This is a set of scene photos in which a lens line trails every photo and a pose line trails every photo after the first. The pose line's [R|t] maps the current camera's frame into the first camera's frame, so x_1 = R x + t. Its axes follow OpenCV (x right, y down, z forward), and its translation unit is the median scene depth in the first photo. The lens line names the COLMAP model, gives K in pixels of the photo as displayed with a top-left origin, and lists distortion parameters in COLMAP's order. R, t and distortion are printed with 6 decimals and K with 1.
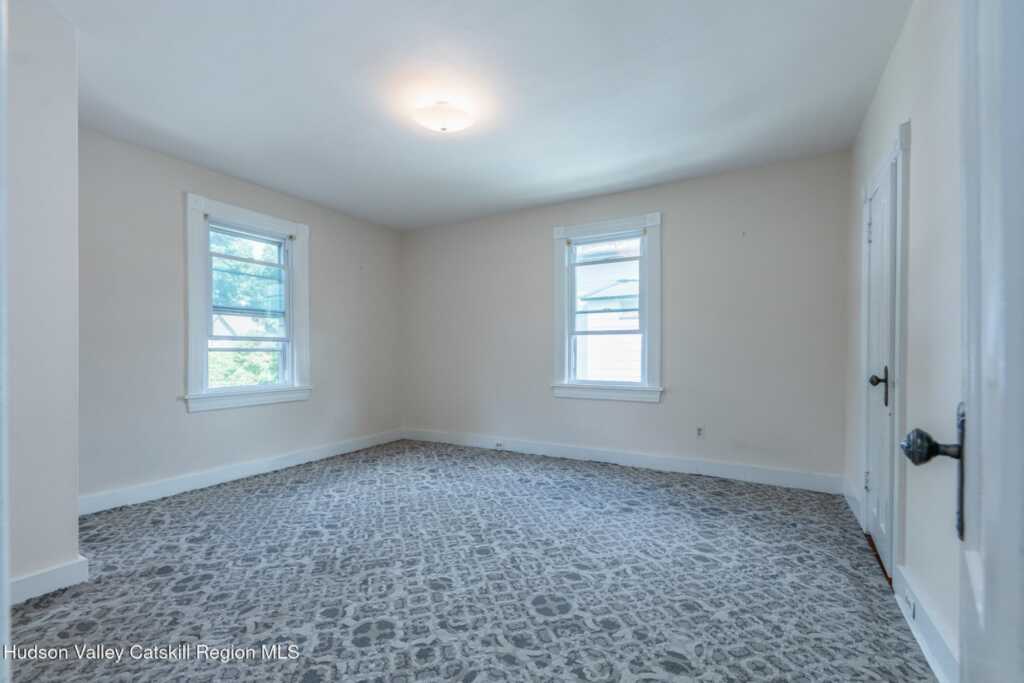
lens RADIAL K [[427.3, 0, 517.5], [0, 427.3, 344.3], [0, 0, 1]] dist [-0.001698, -0.000538]
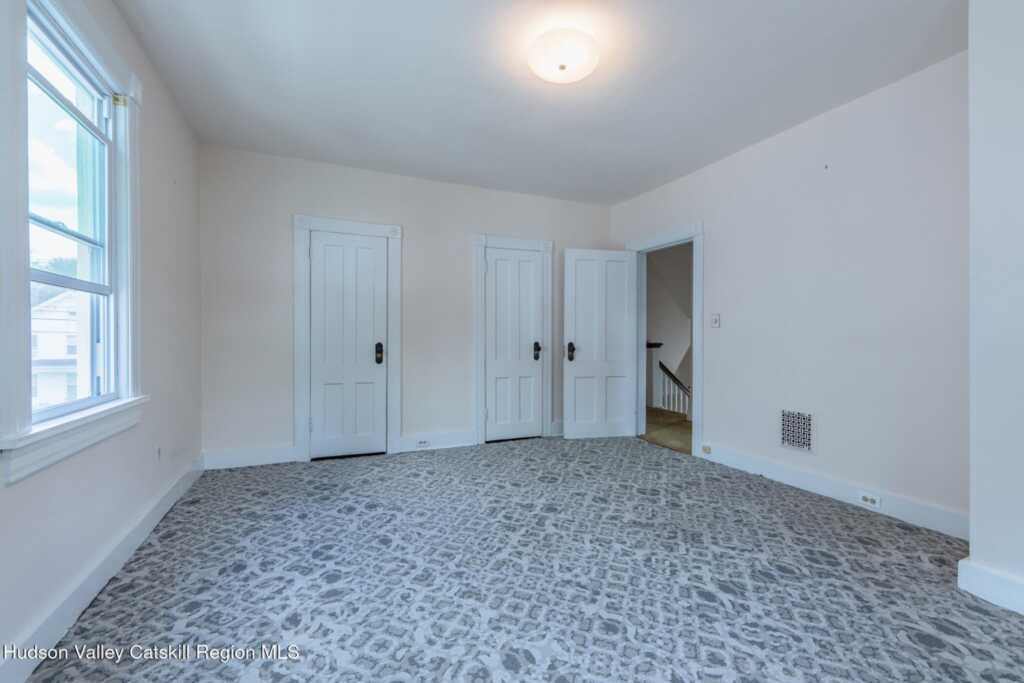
lens RADIAL K [[427.3, 0, 517.5], [0, 427.3, 344.3], [0, 0, 1]] dist [-0.001698, -0.000538]
pose [[-0.800108, -0.008753, 0.599792, -0.646367], [-0.009426, 0.999954, 0.002019, 0.041624], [-0.599782, -0.004038, -0.800153, 1.851881]]
